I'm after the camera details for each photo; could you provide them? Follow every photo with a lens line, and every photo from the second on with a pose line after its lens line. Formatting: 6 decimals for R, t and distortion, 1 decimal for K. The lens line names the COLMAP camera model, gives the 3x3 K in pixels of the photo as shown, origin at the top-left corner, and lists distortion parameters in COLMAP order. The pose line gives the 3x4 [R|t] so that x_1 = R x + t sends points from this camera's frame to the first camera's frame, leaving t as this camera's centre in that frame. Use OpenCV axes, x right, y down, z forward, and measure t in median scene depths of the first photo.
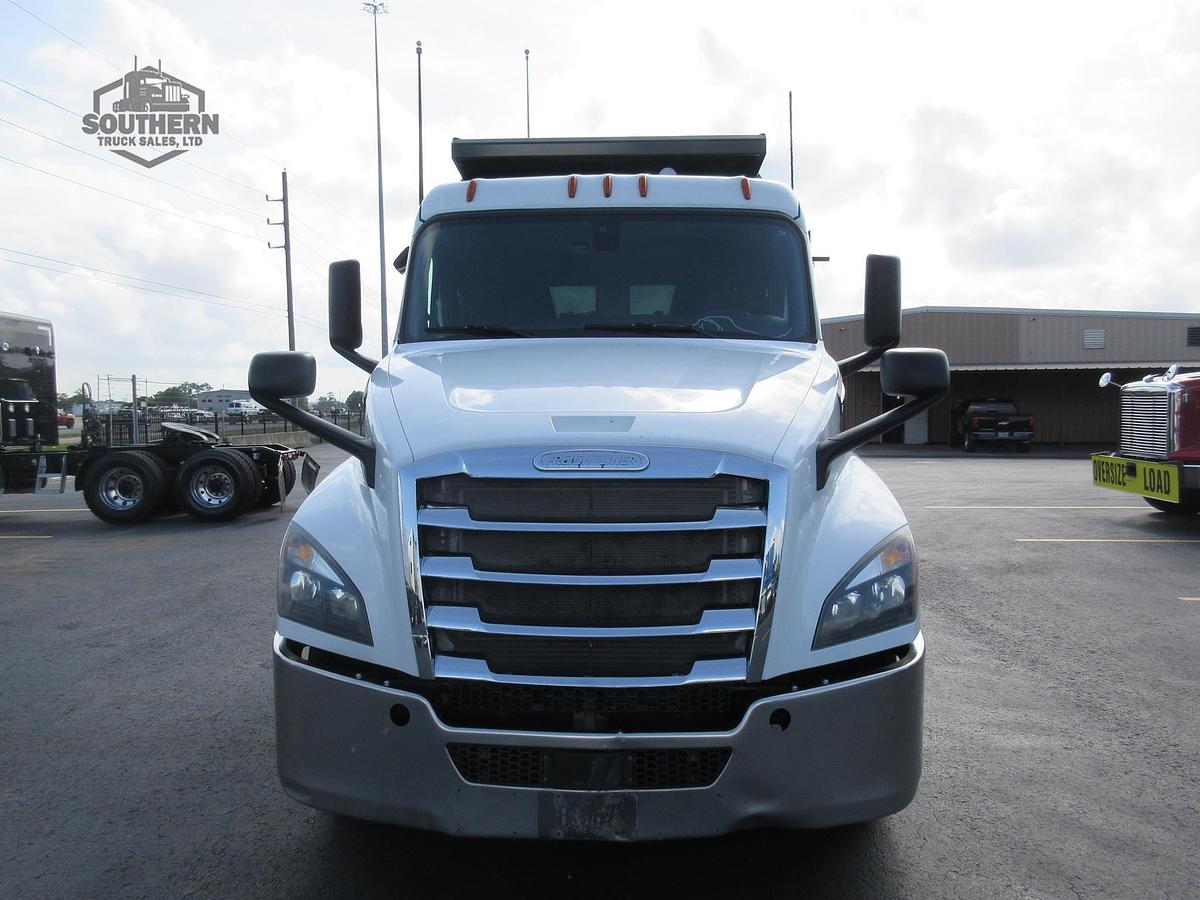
lens RADIAL K [[870.2, 0, 600.0], [0, 870.2, 450.0], [0, 0, 1]] dist [0.001738, -0.000633]
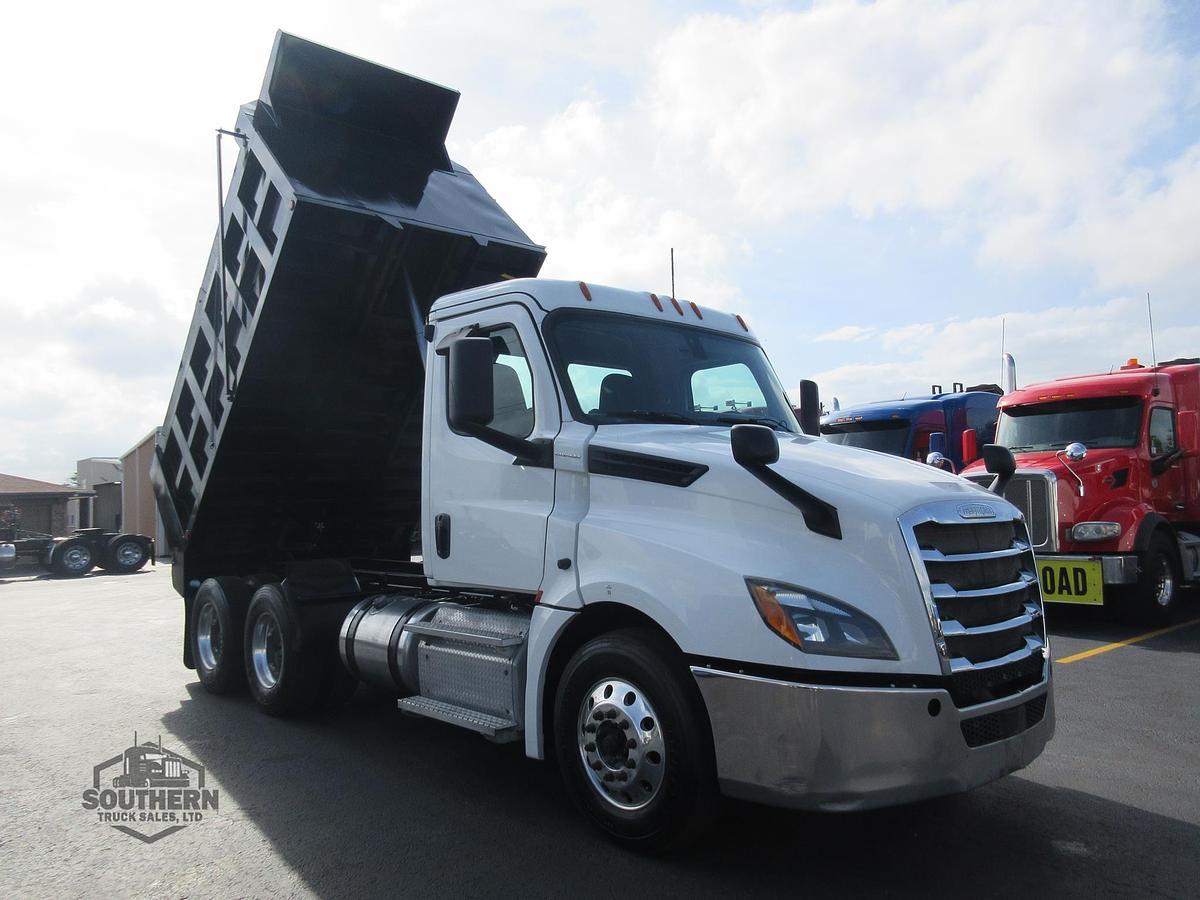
lens RADIAL K [[917.6, 0, 600.0], [0, 917.6, 450.0], [0, 0, 1]] dist [0.004666, -0.003460]
pose [[0.726141, 0.028836, 0.686940, -1.544885], [0.051524, 0.994028, -0.096191, 0.026543], [-0.685612, 0.105243, 0.720319, 0.308012]]
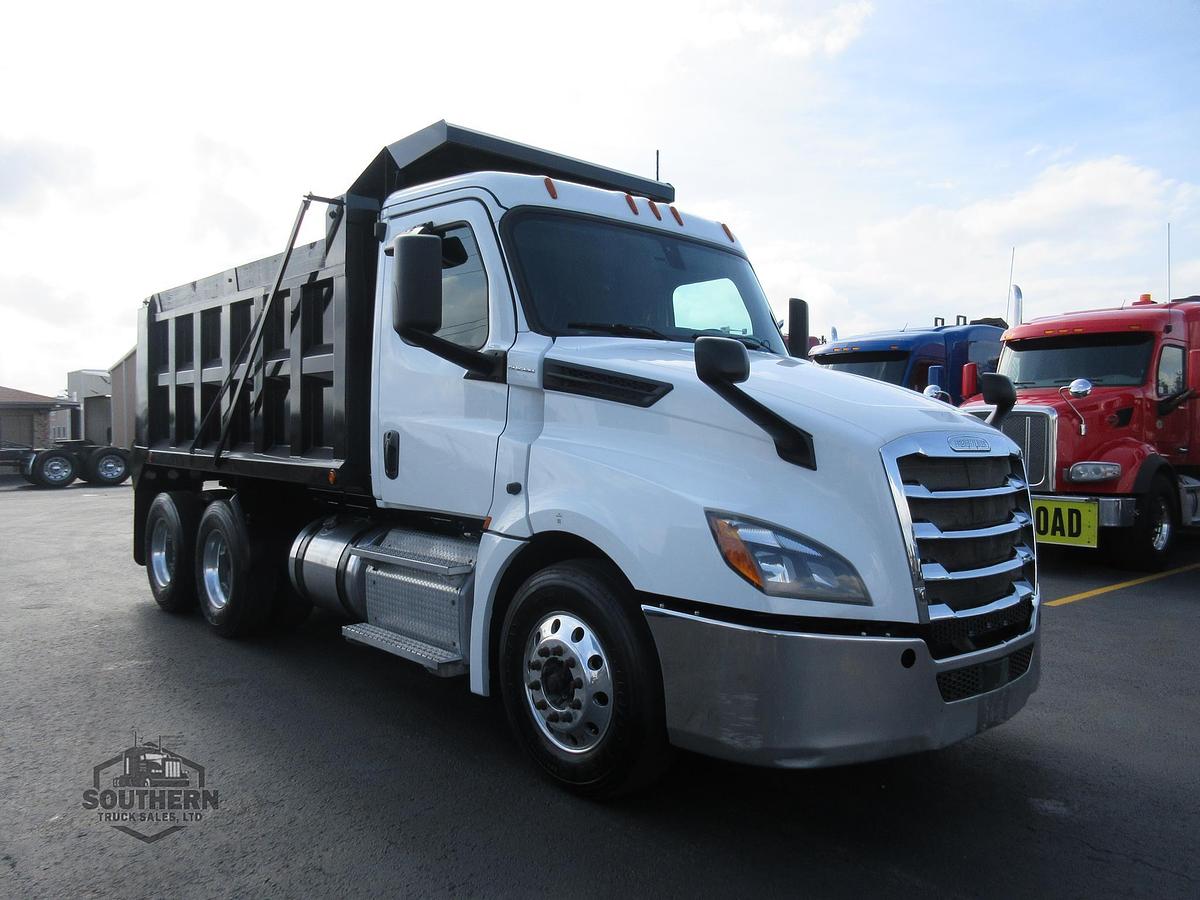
lens RADIAL K [[917.2, 0, 600.0], [0, 917.2, 450.0], [0, 0, 1]] dist [0.006418, 0.008854]
pose [[0.724980, -0.004036, 0.688758, -1.376409], [0.021786, 0.999617, -0.017075, 0.034374], [-0.688425, 0.027385, 0.724790, 0.377668]]
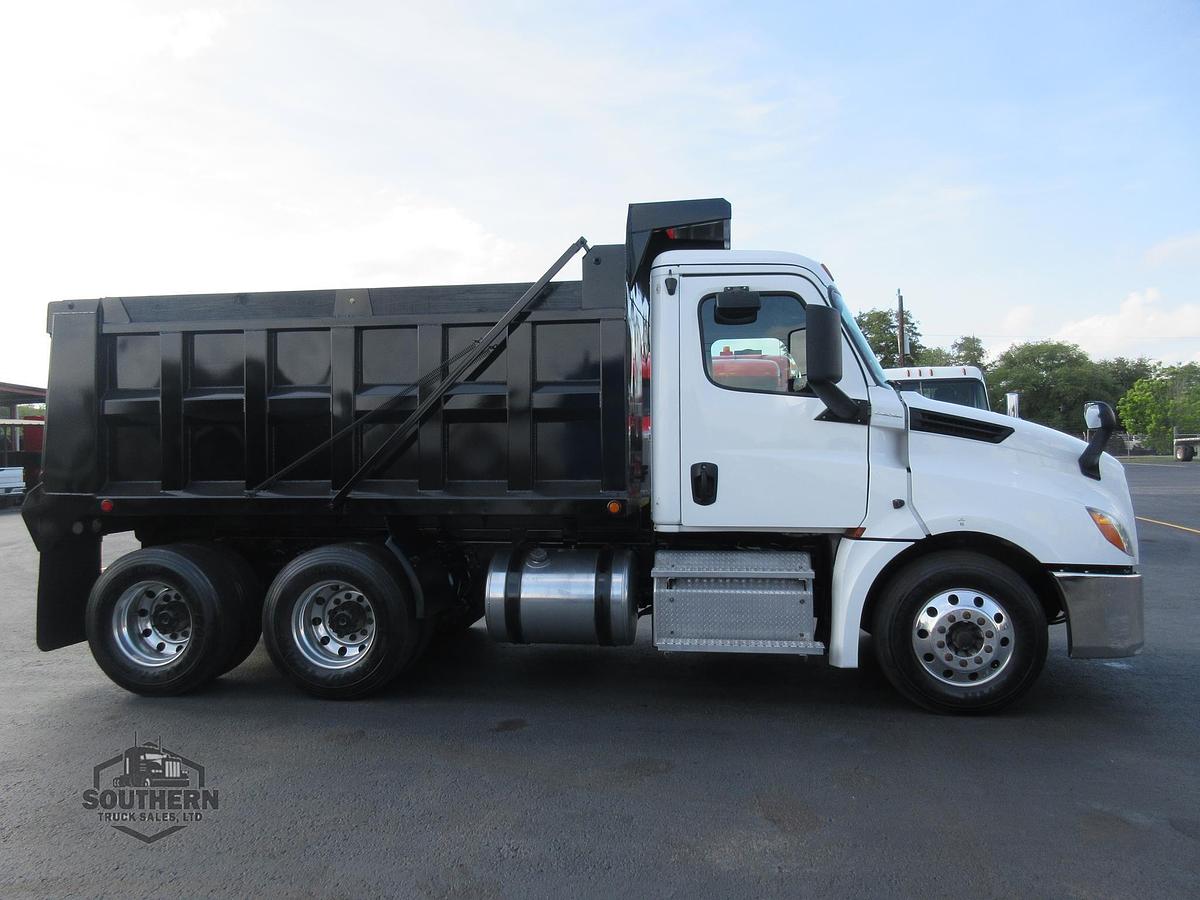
lens RADIAL K [[887.3, 0, 600.0], [0, 887.3, 450.0], [0, 0, 1]] dist [0.018860, -0.005804]
pose [[0.101645, -0.006024, 0.994802, -2.509454], [0.057269, 0.998359, 0.000194, -0.094105], [-0.993171, 0.056951, 0.101824, 2.098267]]
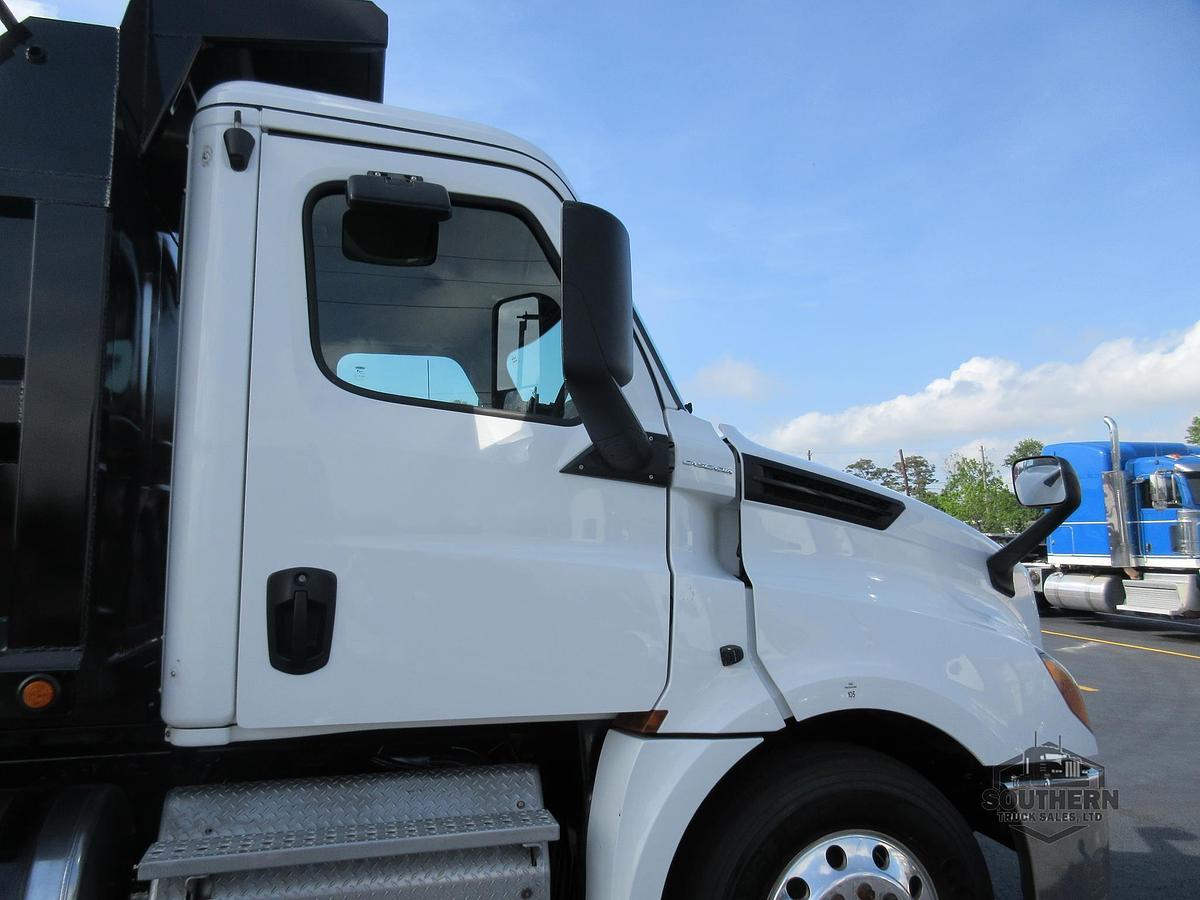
lens RADIAL K [[917.6, 0, 600.0], [0, 917.6, 450.0], [0, 0, 1]] dist [0.004666, -0.003460]
pose [[-0.296724, 0.114958, 0.948019, -1.317943], [0.052877, 0.993183, -0.103884, -0.055257], [-0.953498, 0.019304, -0.300780, 2.059399]]
